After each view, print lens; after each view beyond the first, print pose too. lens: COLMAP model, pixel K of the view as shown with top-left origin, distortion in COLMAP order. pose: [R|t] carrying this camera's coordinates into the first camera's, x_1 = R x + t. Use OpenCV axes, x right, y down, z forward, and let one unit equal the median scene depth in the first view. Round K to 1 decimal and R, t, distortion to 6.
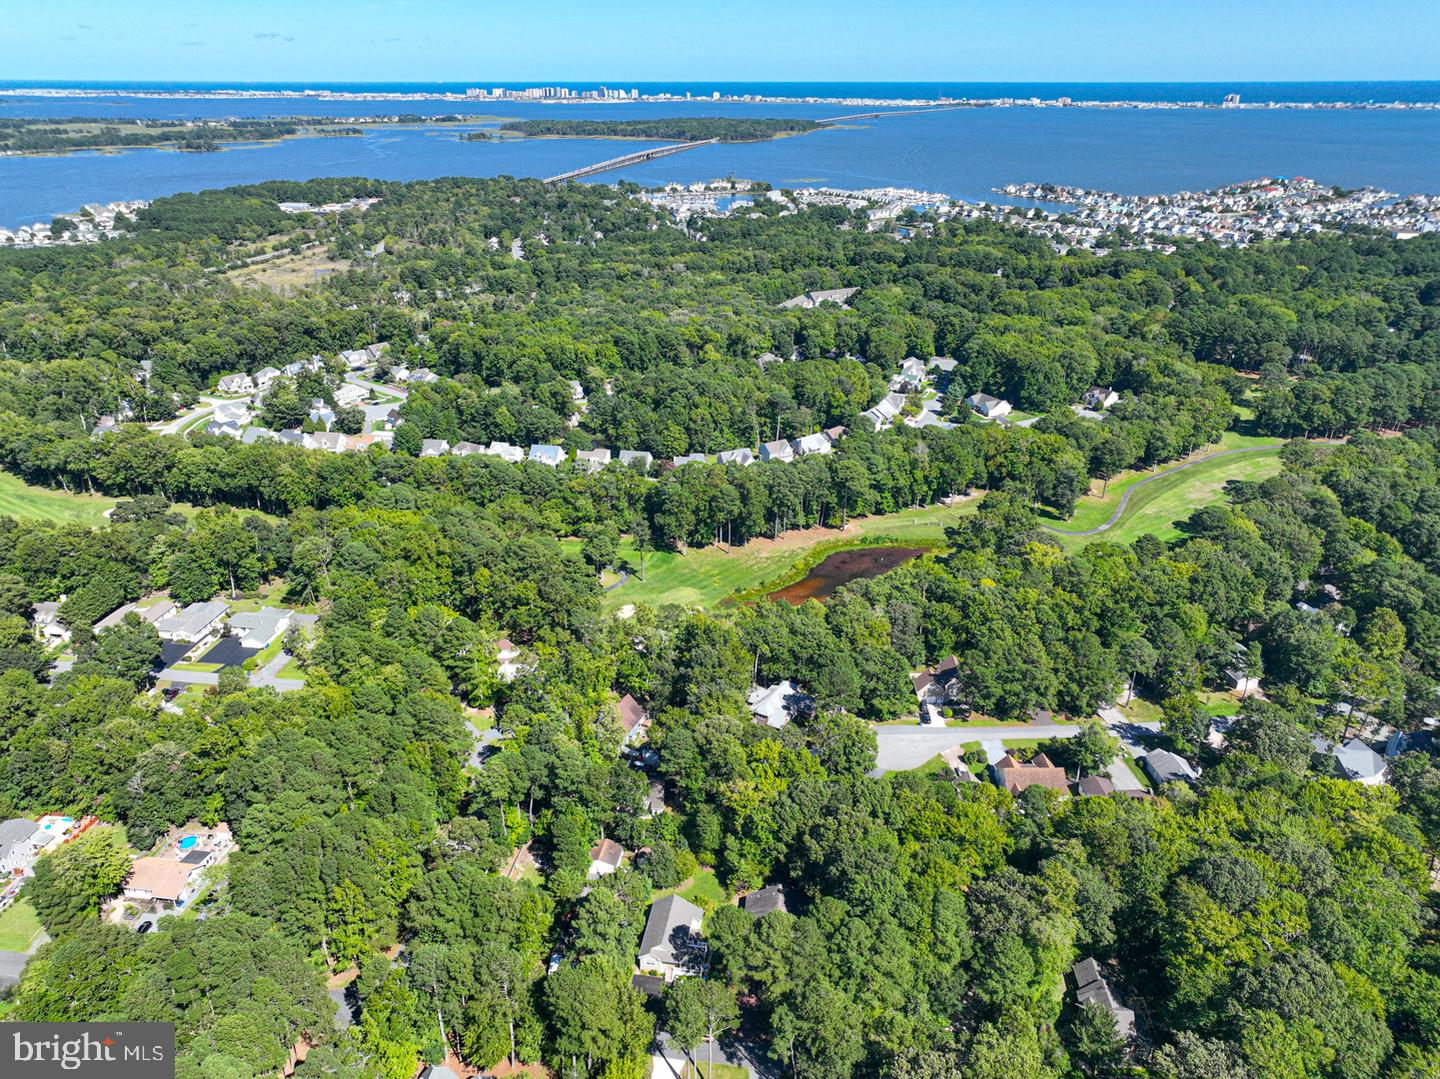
lens RADIAL K [[1004.3, 0, 720.0], [0, 1004.3, 539.5], [0, 0, 1]] dist [-0.004162, 0.014365]
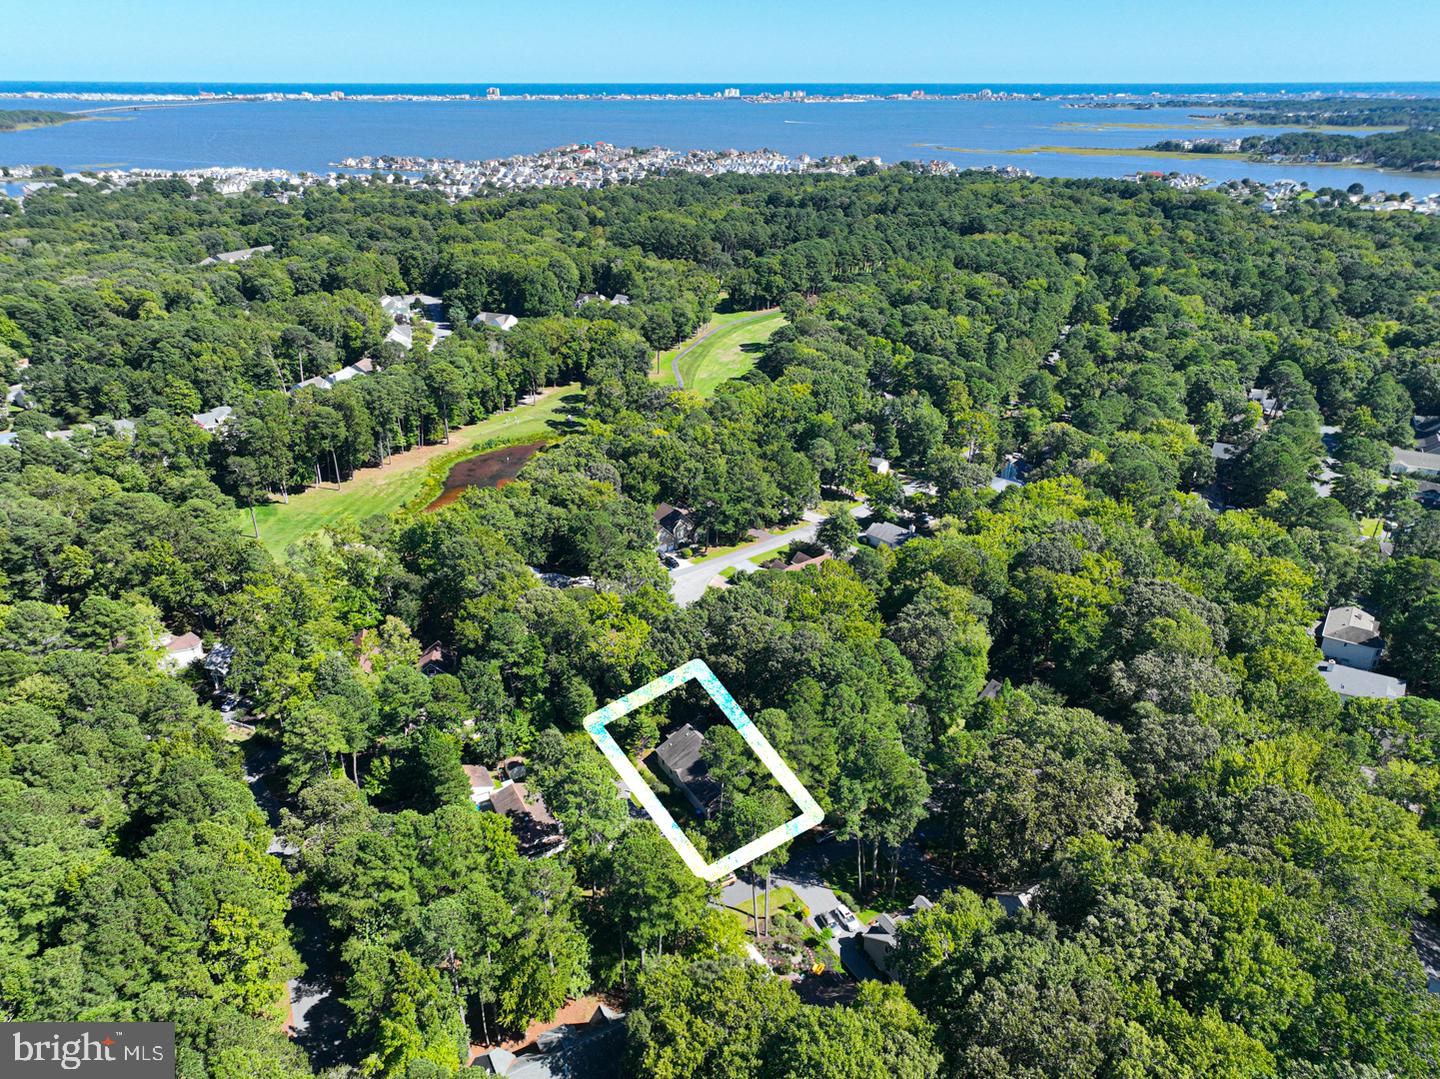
lens RADIAL K [[1004.3, 0, 720.0], [0, 1004.3, 539.5], [0, 0, 1]] dist [-0.004162, 0.014365]
pose [[0.801454, -0.251114, 0.542783, -0.186732], [0.248574, 0.965339, 0.079570, 0.060891], [-0.543951, 0.071150, 0.836095, 0.111470]]
